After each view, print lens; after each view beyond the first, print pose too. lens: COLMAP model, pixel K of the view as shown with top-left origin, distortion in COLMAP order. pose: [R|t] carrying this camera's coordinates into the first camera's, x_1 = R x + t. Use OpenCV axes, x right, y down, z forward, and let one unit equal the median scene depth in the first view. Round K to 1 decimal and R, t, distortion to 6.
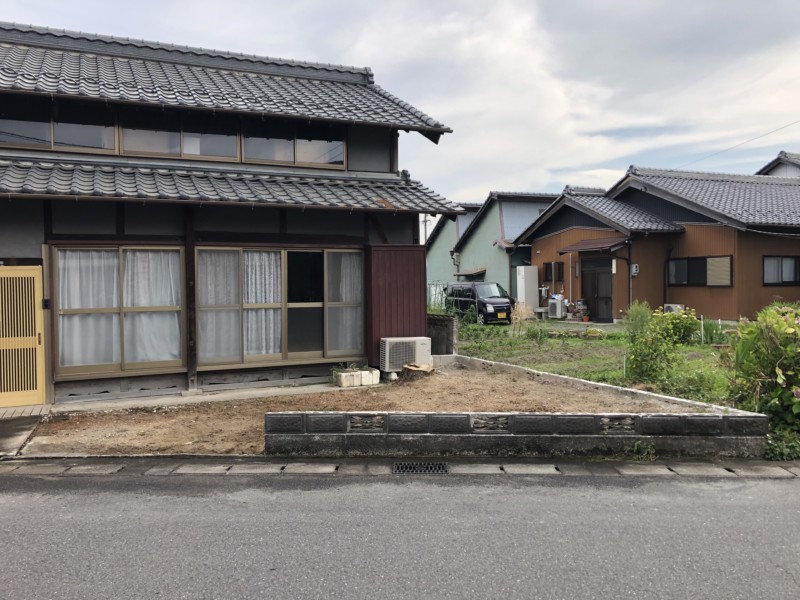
lens RADIAL K [[669.7, 0, 388.9], [0, 669.7, 291.6], [0, 0, 1]] dist [0.019706, 0.001247]
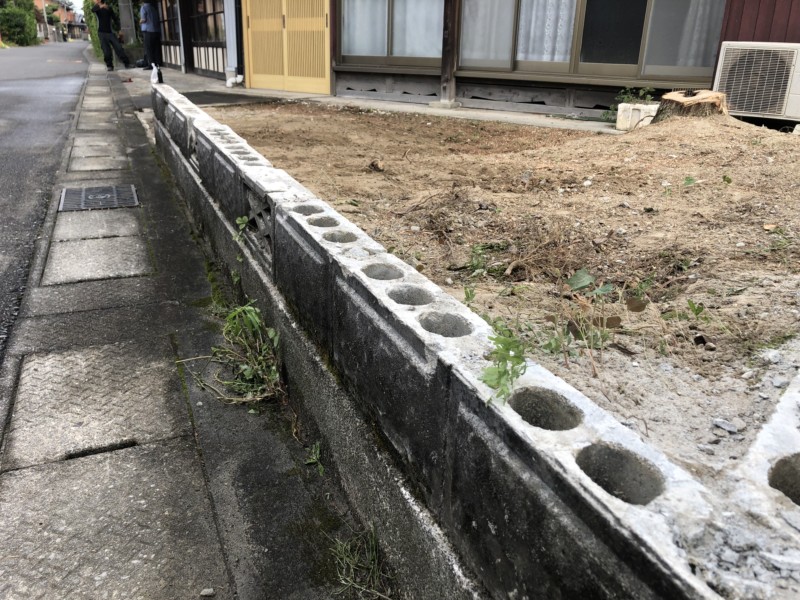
lens RADIAL K [[669.7, 0, 400.5], [0, 669.7, 298.4], [0, 0, 1]] dist [0.019706, 0.001247]
pose [[0.435043, 0.340209, -0.833664, 0.312375], [-0.042912, 0.932654, 0.358212, 0.068999], [0.899387, -0.120063, 0.420343, 0.495978]]
